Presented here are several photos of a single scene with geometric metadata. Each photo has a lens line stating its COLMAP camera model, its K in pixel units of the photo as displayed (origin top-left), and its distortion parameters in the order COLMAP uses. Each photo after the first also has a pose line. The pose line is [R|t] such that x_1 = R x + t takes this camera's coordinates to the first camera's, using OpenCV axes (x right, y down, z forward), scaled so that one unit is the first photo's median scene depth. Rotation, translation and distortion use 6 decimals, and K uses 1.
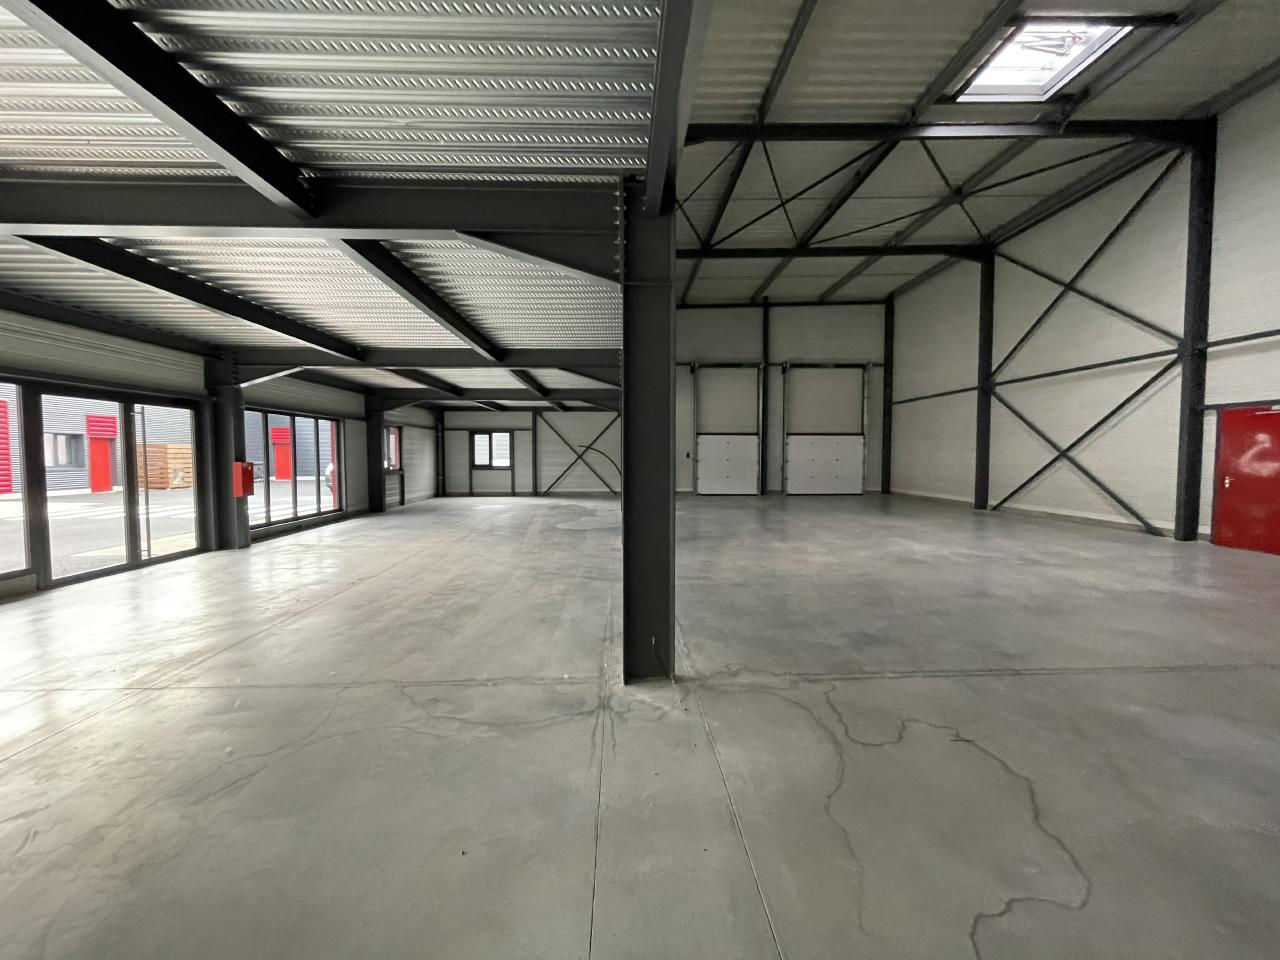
lens RADIAL K [[526.5, 0, 640.0], [0, 526.5, 480.0], [0, 0, 1]] dist [0.012606, -0.000171]
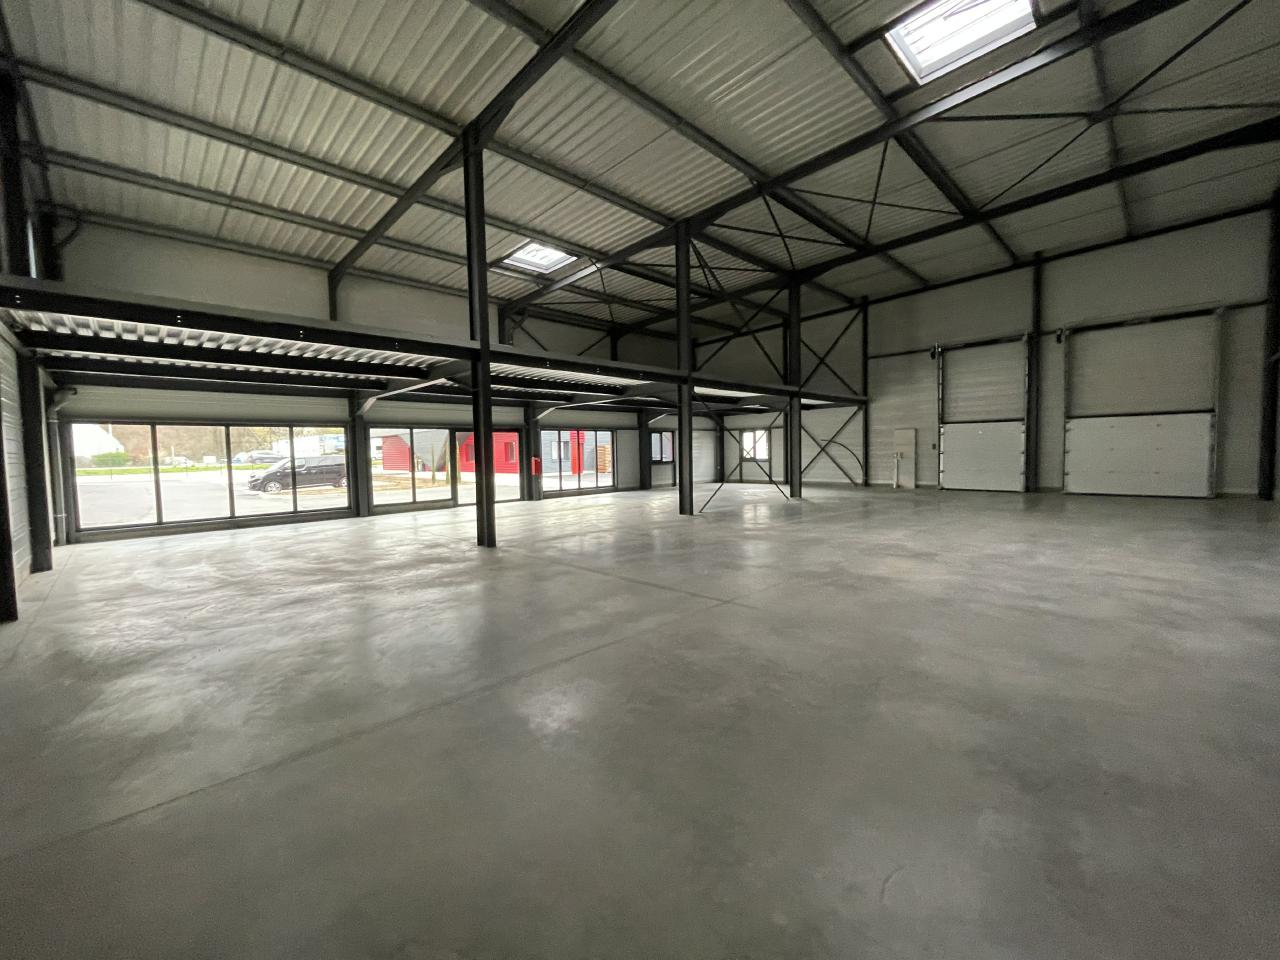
lens RADIAL K [[526.5, 0, 640.0], [0, 526.5, 480.0], [0, 0, 1]] dist [0.012606, -0.000171]
pose [[0.674853, 0.028650, -0.737396, 0.447007], [-0.017675, 0.999587, 0.022661, -0.000366], [0.737741, -0.002259, 0.675080, -0.018490]]
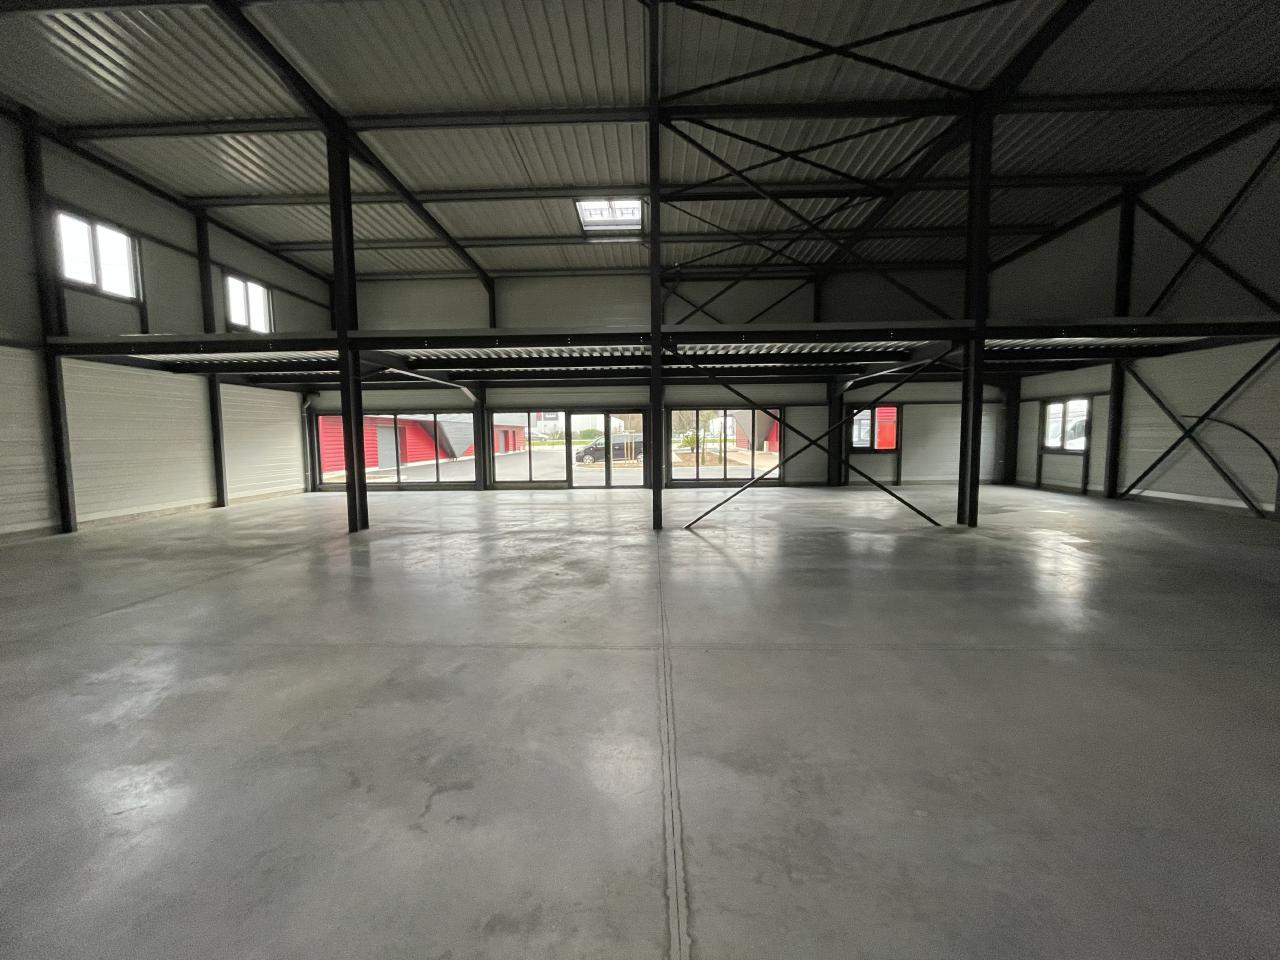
lens RADIAL K [[491.5, 0, 636.3], [0, 491.5, 469.2], [0, 0, 1]] dist [-0.001347, -0.000086]
pose [[-0.057234, 0.068191, -0.996029, 0.416077], [-0.038278, 0.996781, 0.070442, -0.024082], [0.997627, 0.042158, -0.054440, 0.475734]]
